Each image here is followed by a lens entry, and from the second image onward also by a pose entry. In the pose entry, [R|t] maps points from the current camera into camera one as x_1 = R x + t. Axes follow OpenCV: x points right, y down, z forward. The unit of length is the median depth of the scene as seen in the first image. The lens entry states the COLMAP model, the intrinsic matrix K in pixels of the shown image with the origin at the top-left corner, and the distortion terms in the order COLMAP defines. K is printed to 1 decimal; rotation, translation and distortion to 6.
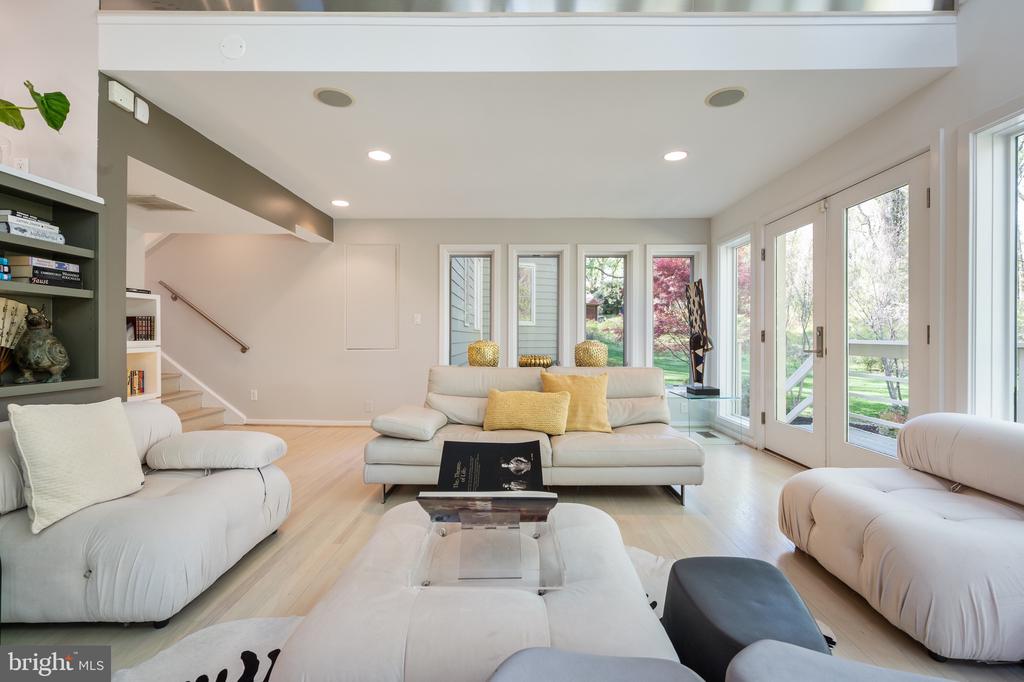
lens RADIAL K [[450.0, 0, 512.5], [0, 450.0, 336.0], [0, 0, 1]] dist [0.000489, 0.000647]
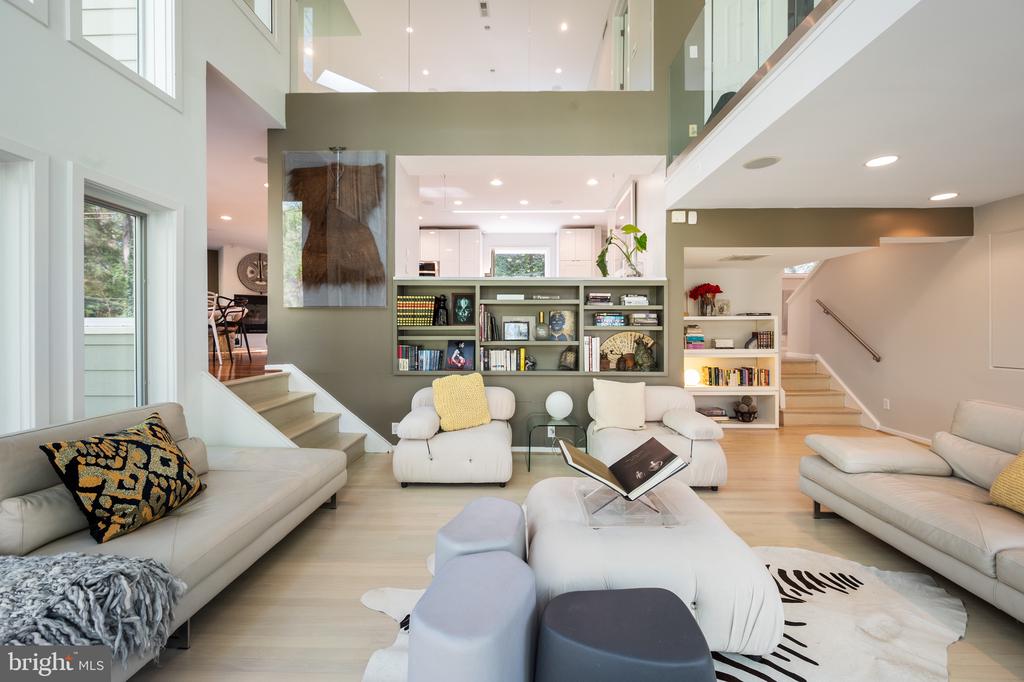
lens RADIAL K [[405.3, 0, 509.9], [0, 405.3, 331.3], [0, 0, 1]] dist [-0.003577, -0.000343]
pose [[-0.015928, -0.000987, -0.999873, 0.592476], [0.002003, 0.999997, -0.001019, -0.057227], [0.999871, -0.002019, -0.015926, 0.272859]]
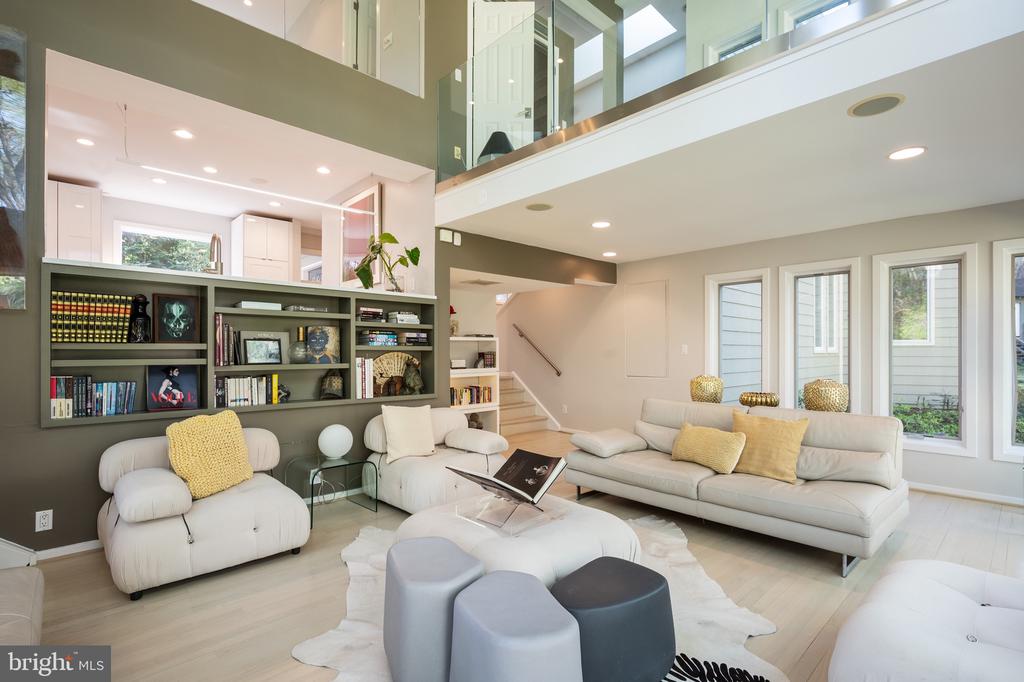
lens RADIAL K [[484.5, 0, 513.0], [0, 484.5, 351.7], [0, 0, 1]] dist [-0.001135, -0.002731]
pose [[0.690396, -0.001888, -0.723429, 0.543557], [0.003112, 0.999995, 0.000361, -0.057223], [0.723425, -0.002501, 0.690398, -0.102630]]
